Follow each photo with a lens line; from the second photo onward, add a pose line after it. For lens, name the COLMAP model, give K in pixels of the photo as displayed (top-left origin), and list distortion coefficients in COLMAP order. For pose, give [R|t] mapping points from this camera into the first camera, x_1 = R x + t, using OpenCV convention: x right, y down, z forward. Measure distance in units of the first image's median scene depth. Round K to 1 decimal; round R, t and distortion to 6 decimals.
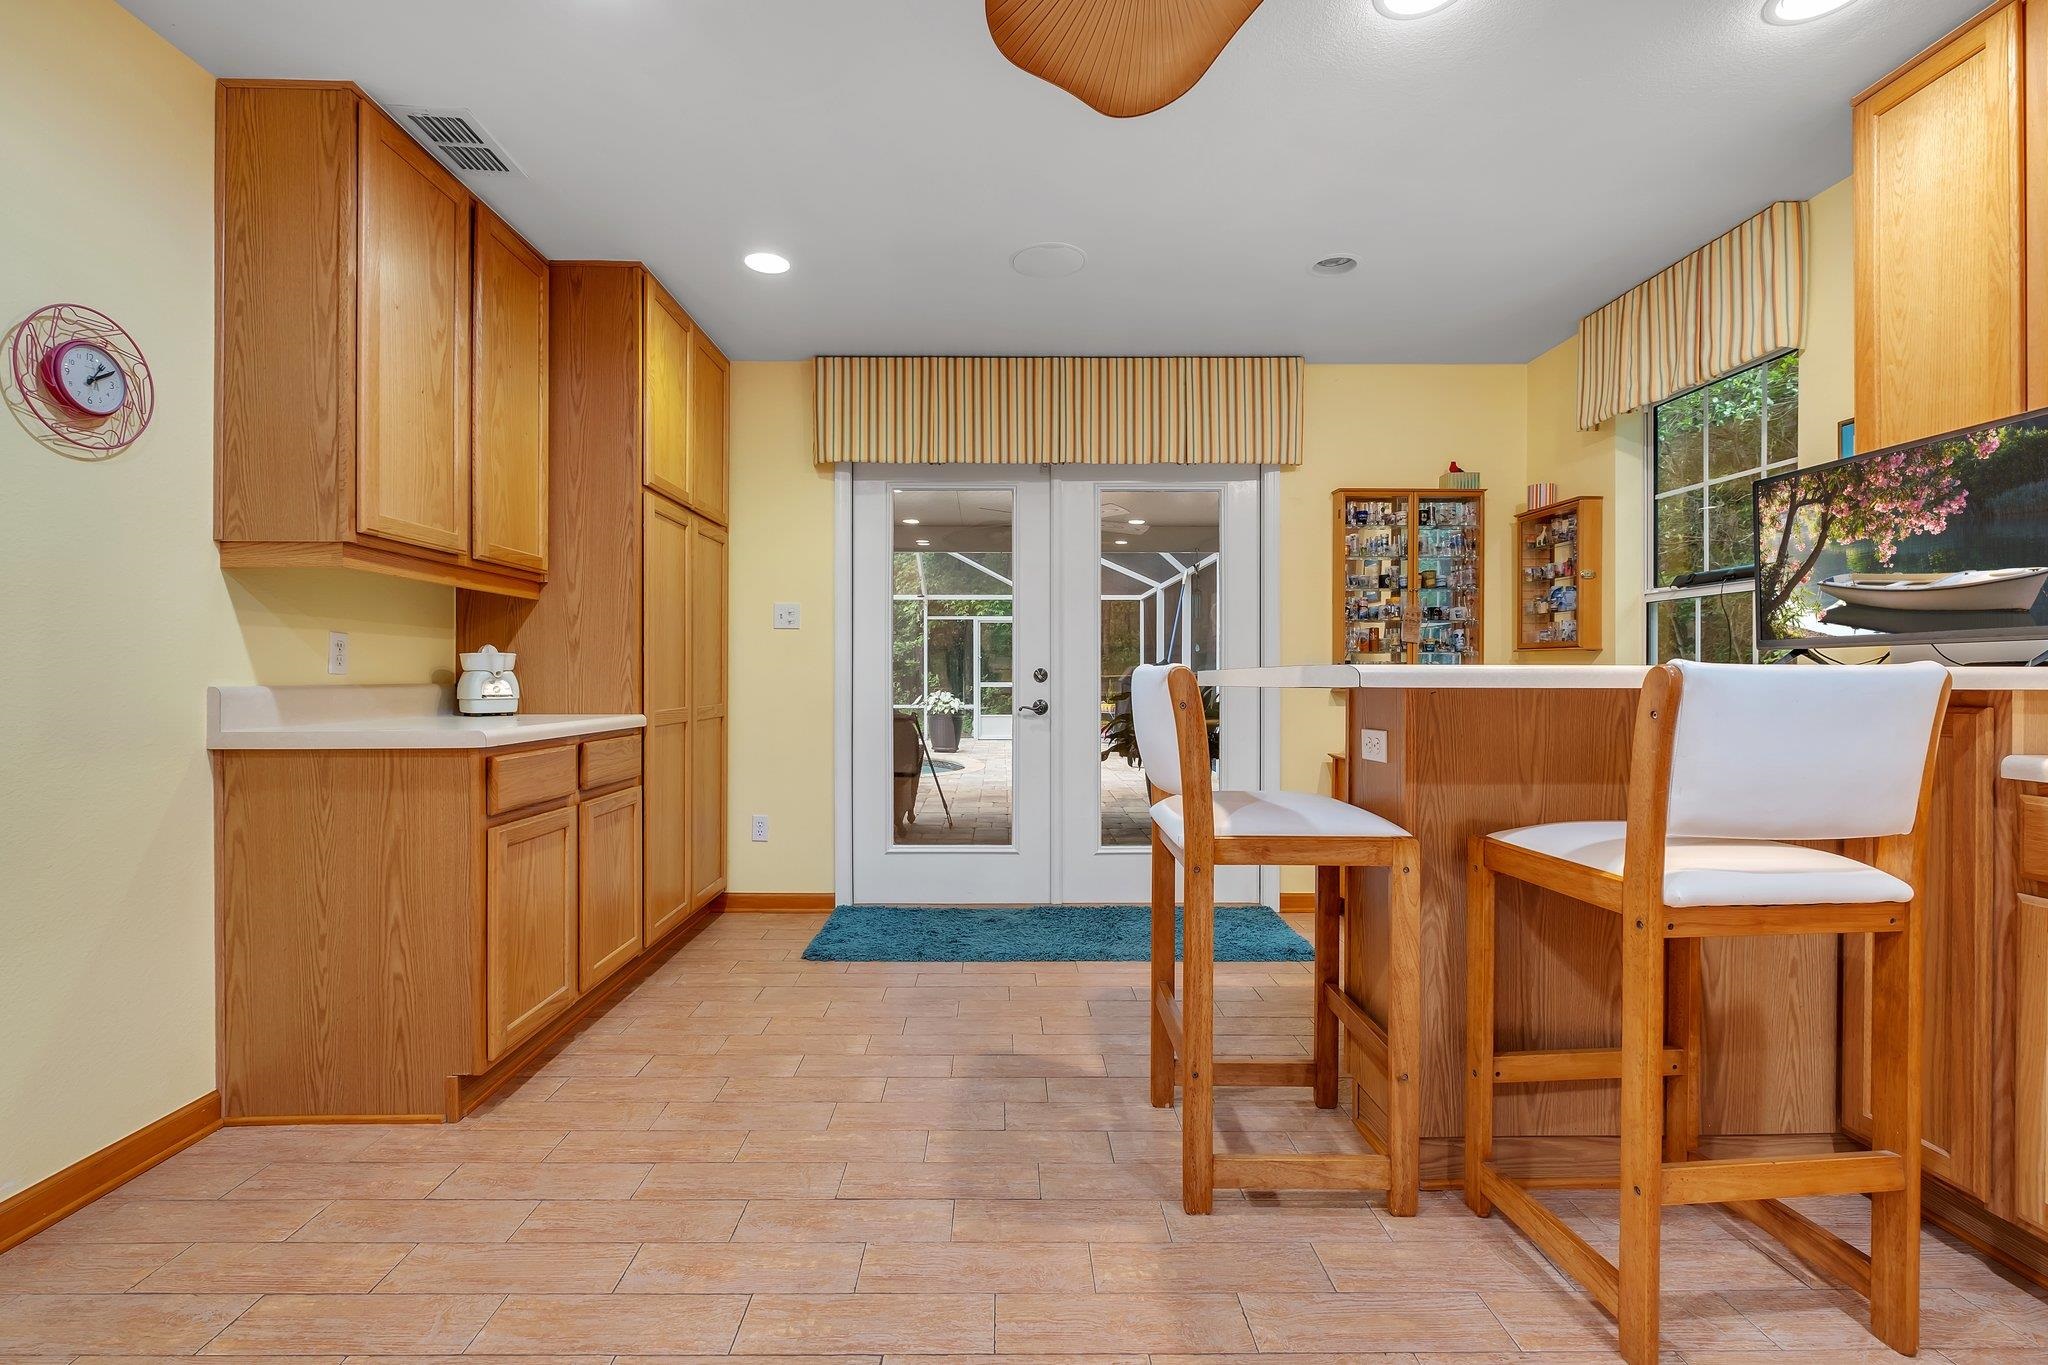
lens RADIAL K [[891.9, 0, 1004.3], [0, 891.9, 680.6], [0, 0, 1]] dist [-0.009643, 0.000775]
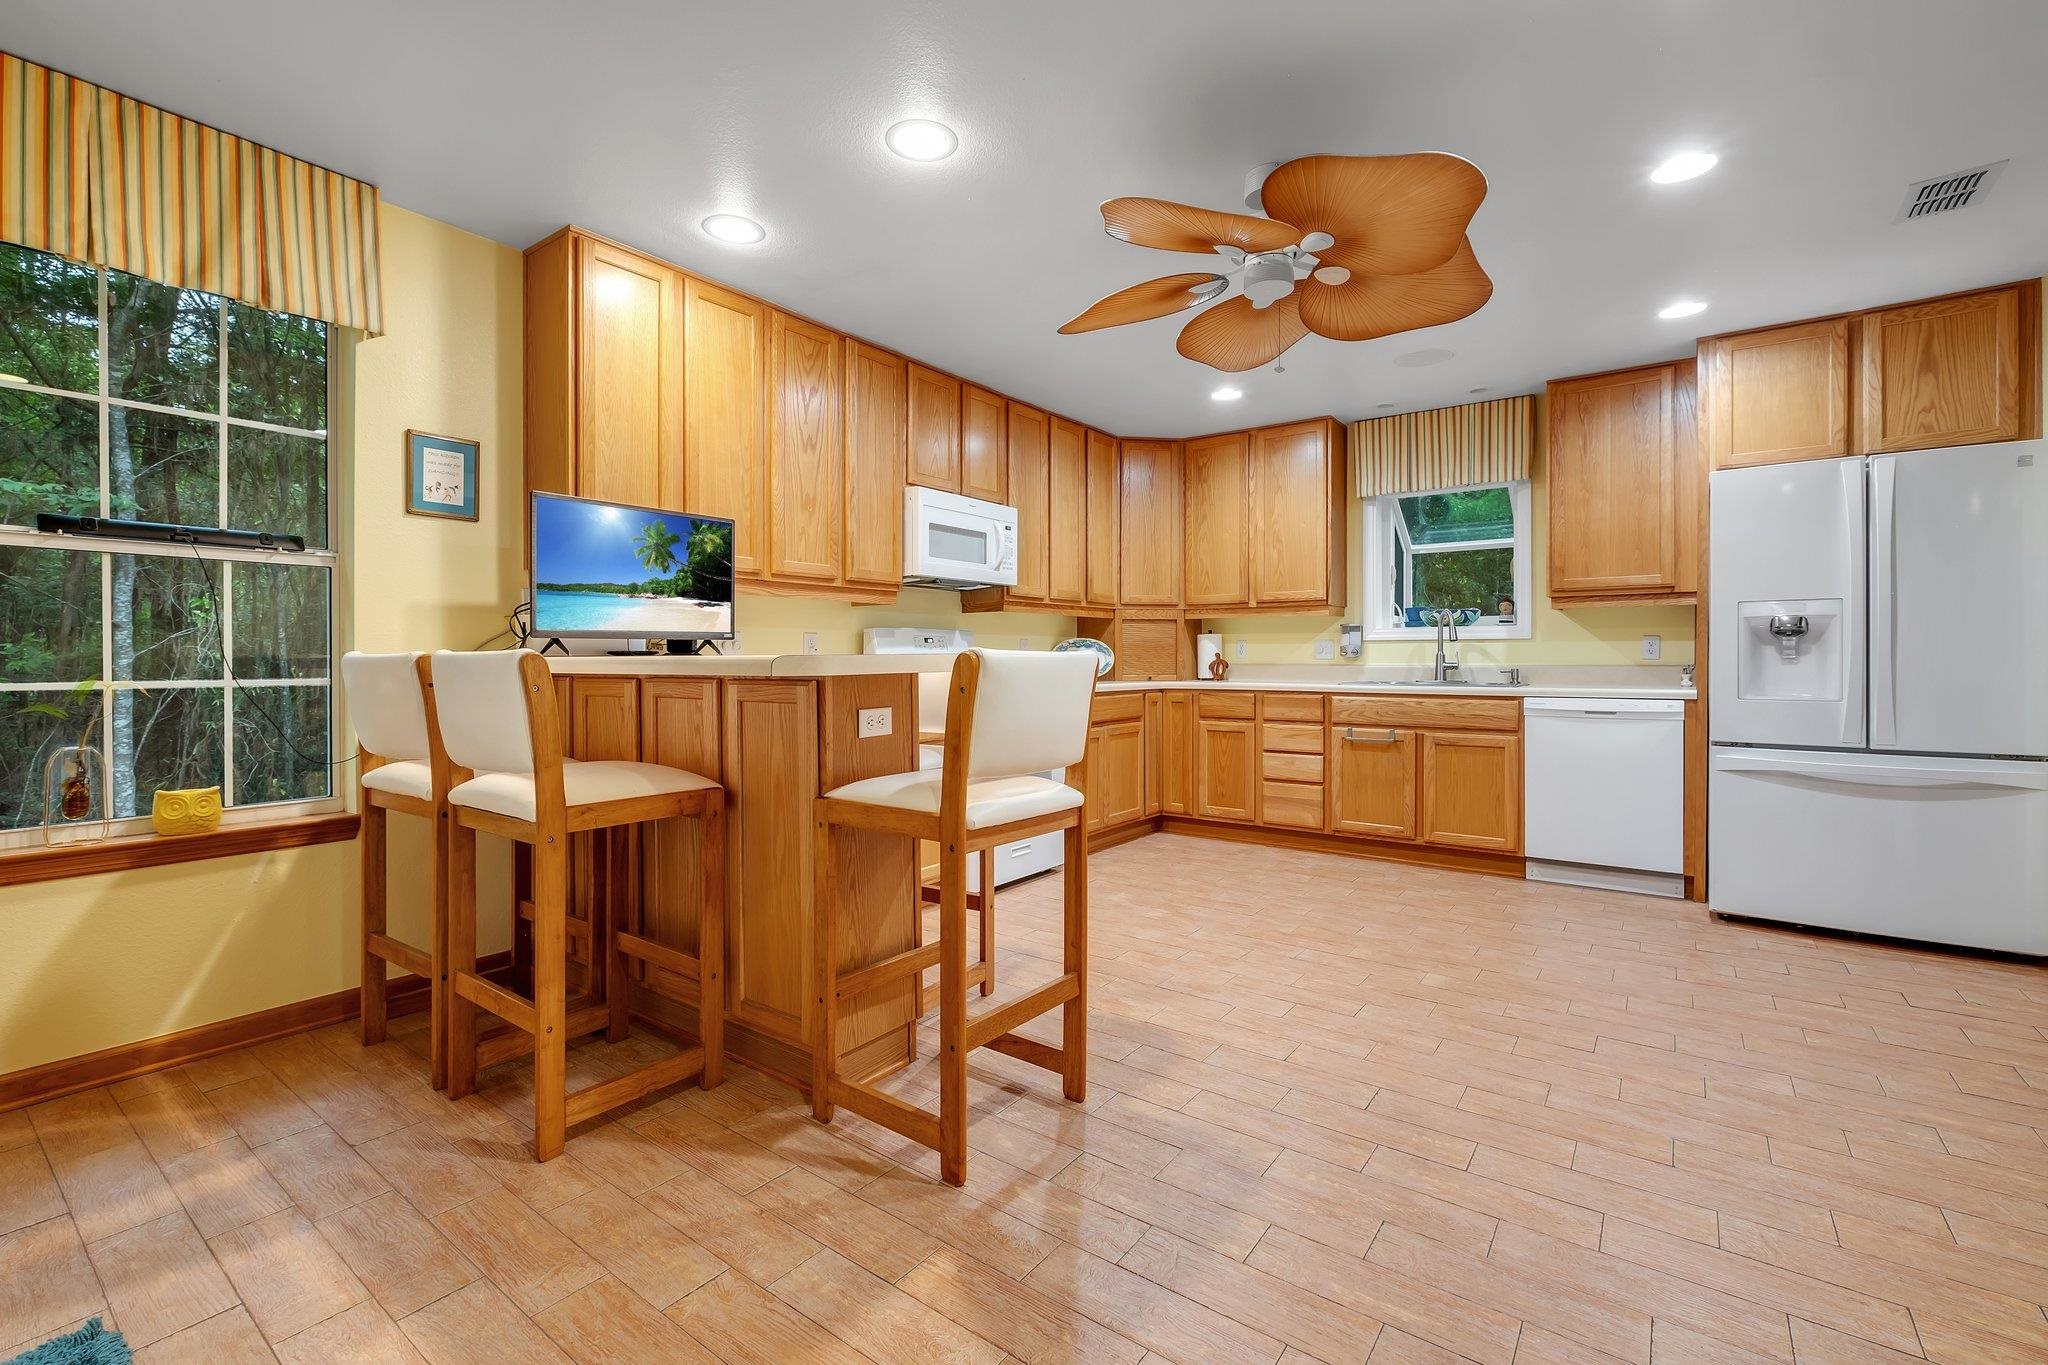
lens RADIAL K [[907.3, 0, 998.5], [0, 907.3, 662.1], [0, 0, 1]] dist [-0.003522, -0.000683]
pose [[-0.794116, -0.002385, 0.607762, -0.361889], [0.003427, 0.999959, 0.008402, -0.011714], [-0.607757, 0.008755, -0.794075, 1.630188]]
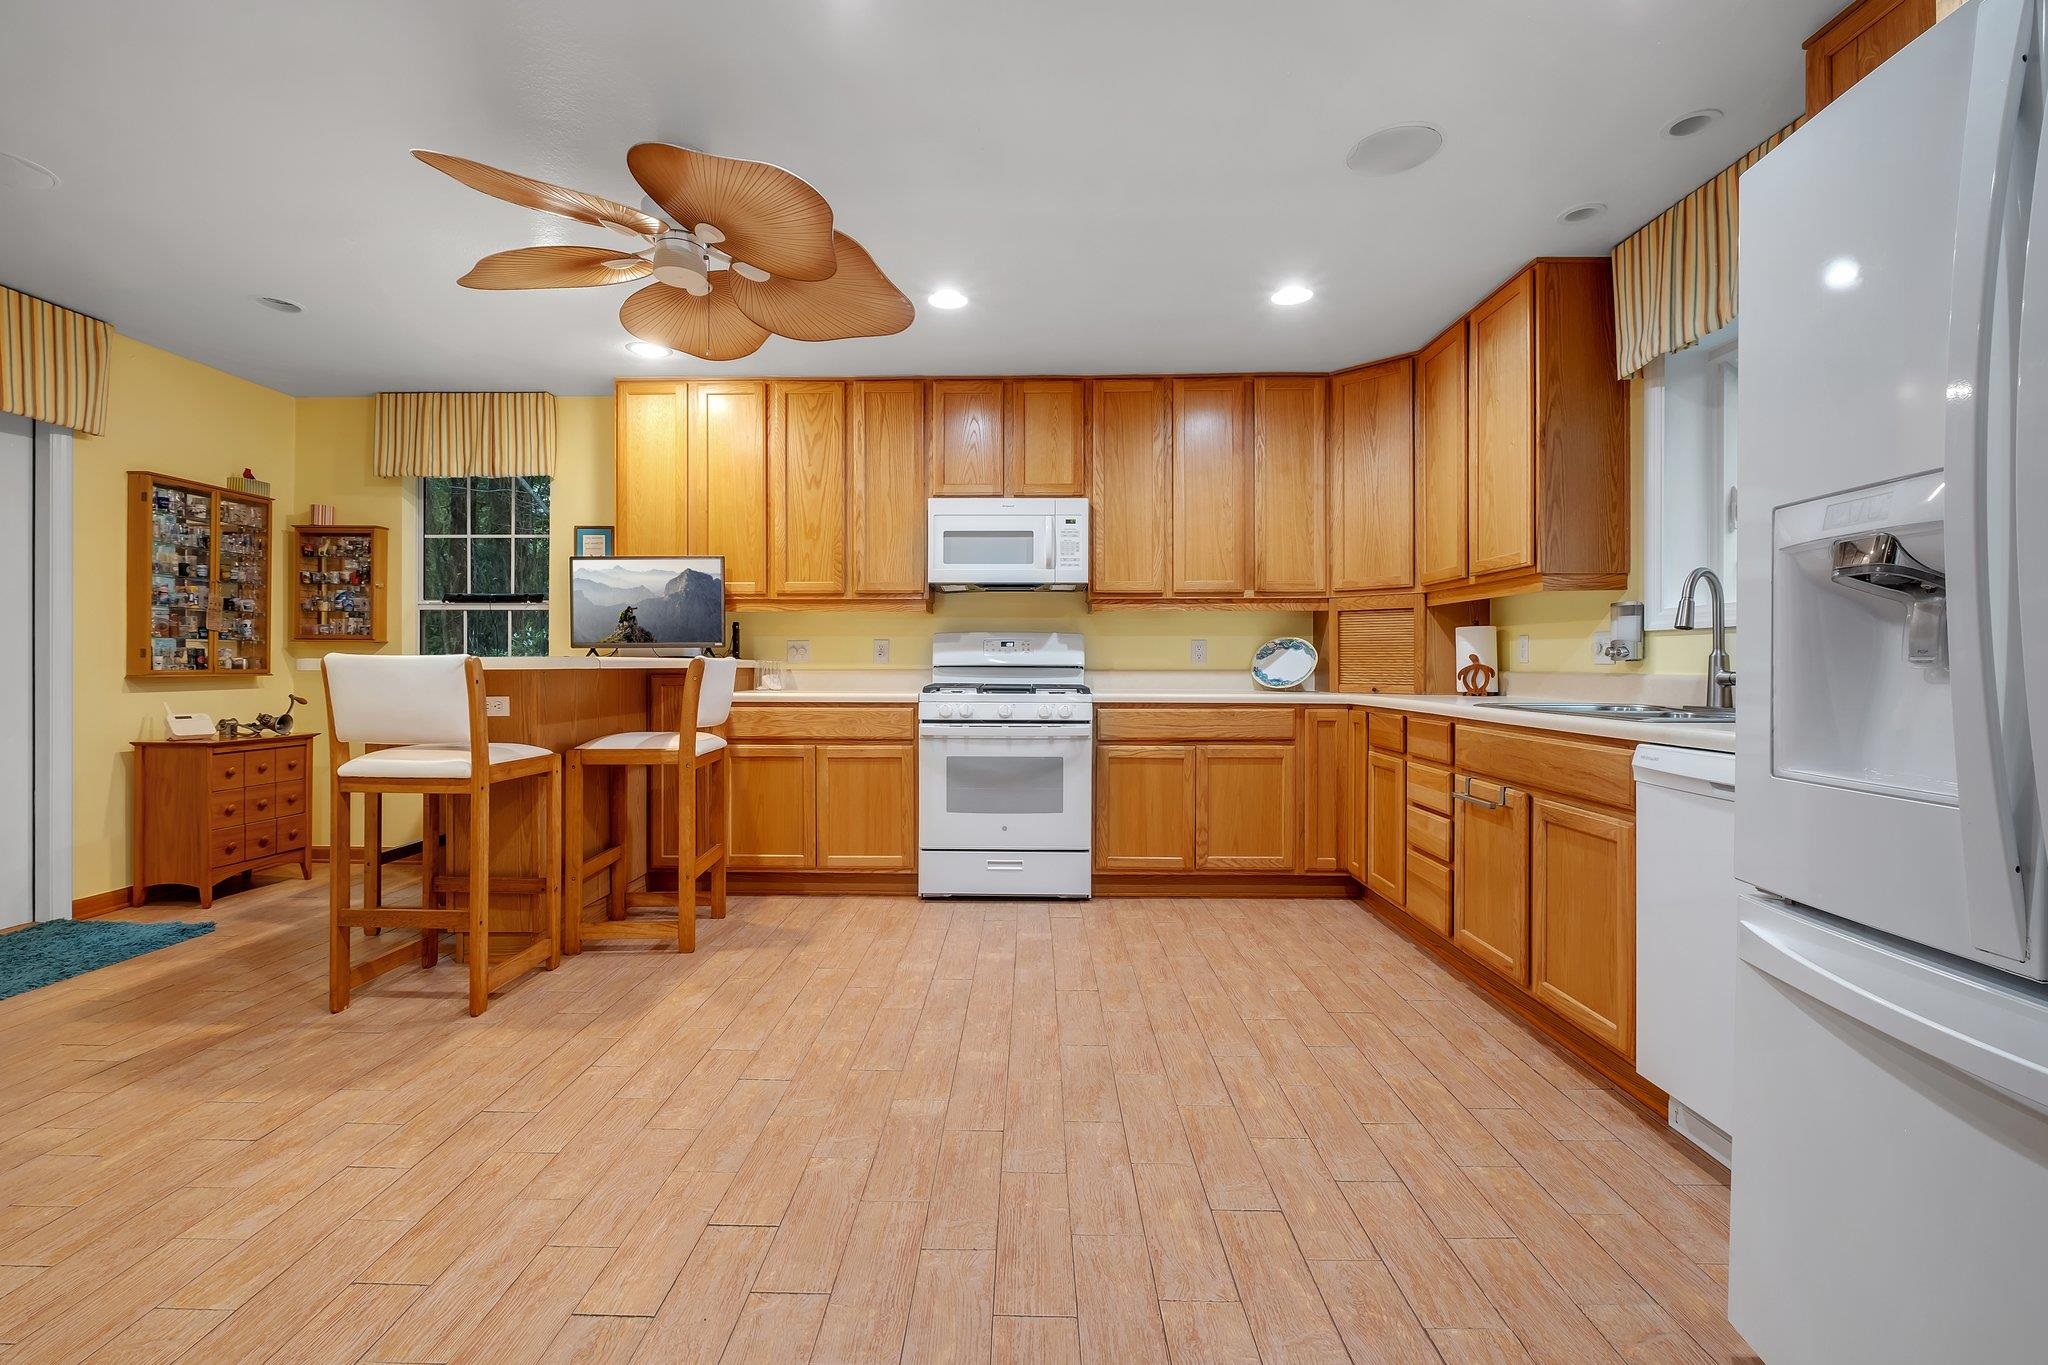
lens RADIAL K [[896.9, 0, 1005.8], [0, 896.9, 661.2], [0, 0, 1]] dist [-0.005947, 0.000208]
pose [[0.035169, 0.001338, 0.999380, -1.022747], [0.003488, 0.999993, -0.001462, -0.002105], [-0.999375, 0.003538, 0.035164, 0.030303]]
